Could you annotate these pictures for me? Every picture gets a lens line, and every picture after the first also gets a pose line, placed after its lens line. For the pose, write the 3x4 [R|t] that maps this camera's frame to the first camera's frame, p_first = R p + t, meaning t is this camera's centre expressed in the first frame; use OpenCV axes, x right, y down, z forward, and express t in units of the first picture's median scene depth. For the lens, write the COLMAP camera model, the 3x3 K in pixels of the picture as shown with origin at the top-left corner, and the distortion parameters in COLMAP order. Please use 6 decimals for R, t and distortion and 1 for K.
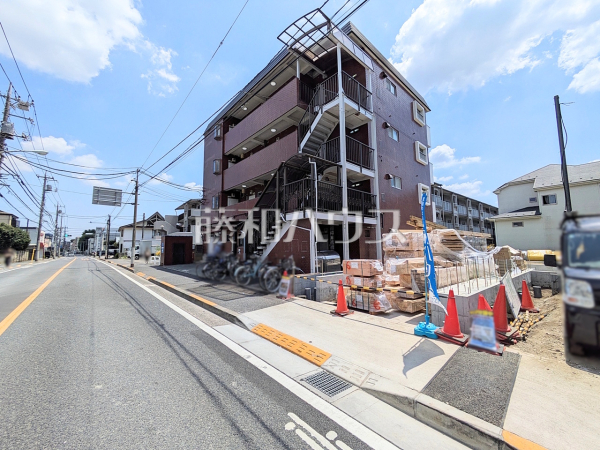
lens RADIAL K [[237.2, 0, 299.1], [0, 237.2, 223.8], [0, 0, 1]] dist [-0.000409, 0.001960]
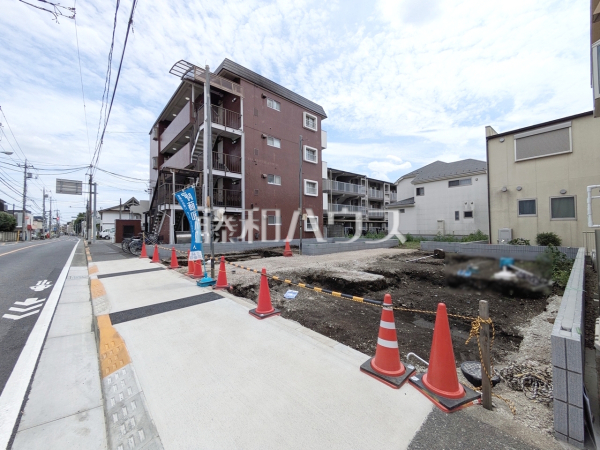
lens RADIAL K [[237.2, 0, 299.7], [0, 237.2, 224.3], [0, 0, 1]] dist [-0.000409, 0.001960]
pose [[0.999986, 0.002161, 0.004773, 0.439500], [-0.002507, 0.997282, 0.073636, -0.019999], [-0.004600, -0.073647, 0.997274, -0.275377]]
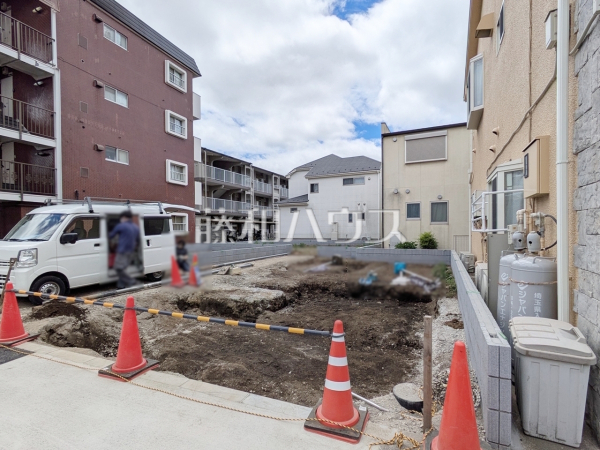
lens RADIAL K [[308.3, 0, 299.9], [0, 308.3, 235.2], [0, 0, 1]] dist [-0.002733, 0.003557]
pose [[0.902623, 0.001248, 0.430429, 0.424448], [-0.046417, 0.994446, 0.094456, -0.018912], [-0.427921, -0.105237, 0.897668, -0.256152]]
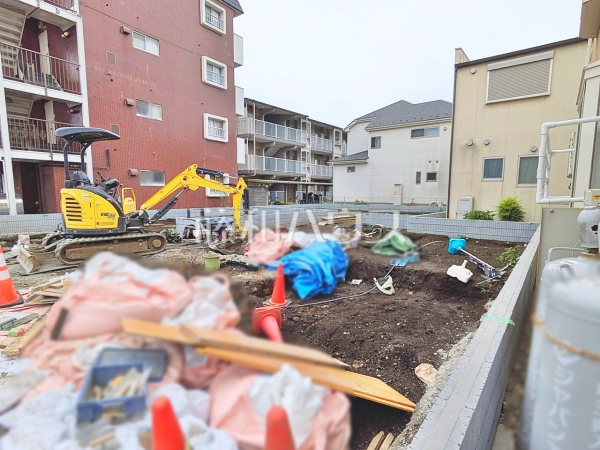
lens RADIAL K [[329.9, 0, 299.9], [0, 329.9, 233.2], [0, 0, 1]] dist [-0.002716, 0.001712]
pose [[0.975619, -0.009260, 0.219275, 0.530532], [-0.037817, 0.977073, 0.209521, -0.017339], [-0.216188, -0.212705, 0.952901, -0.210883]]
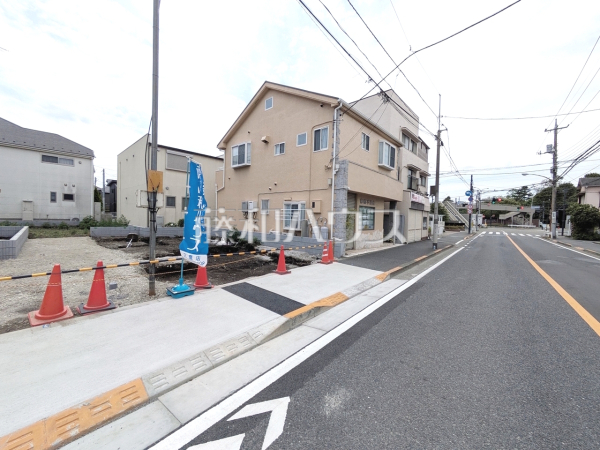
lens RADIAL K [[237.2, 0, 299.8], [0, 237.2, 224.3], [0, 0, 1]] dist [-0.000409, 0.001960]
pose [[-0.141479, -0.025473, 0.989614, 0.035188], [-0.123490, 0.992314, 0.007888, -0.001132], [-0.982209, -0.121091, -0.143537, -0.021542]]
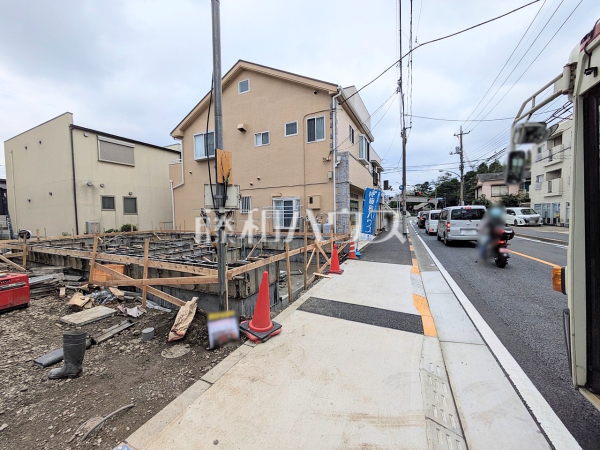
lens RADIAL K [[237.2, 0, 299.6], [0, 237.2, 224.5], [0, 0, 1]] dist [-0.000409, 0.001960]
pose [[-0.406291, -0.021806, 0.913484, 0.131113], [-0.066863, 0.997745, -0.005921, 0.012033], [-0.911294, -0.063484, -0.406832, 0.113475]]
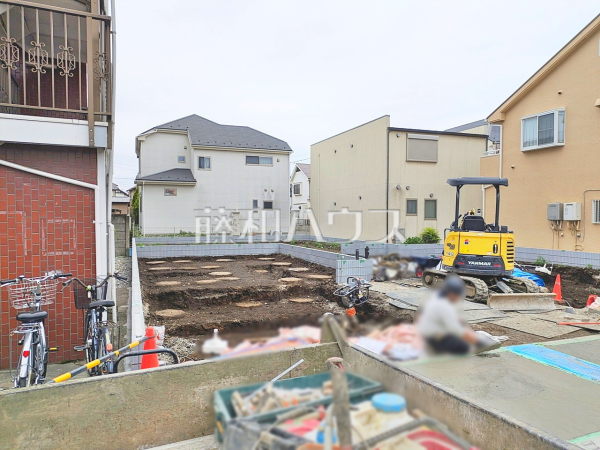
lens RADIAL K [[440.4, 0, 299.6], [0, 440.4, 227.8], [0, 0, 1]] dist [0.064660, -0.041102]
pose [[0.309268, -0.012073, 0.950898, -0.219753], [-0.097568, 0.994240, 0.044356, 0.014440], [-0.945957, -0.106496, 0.306308, 0.272567]]
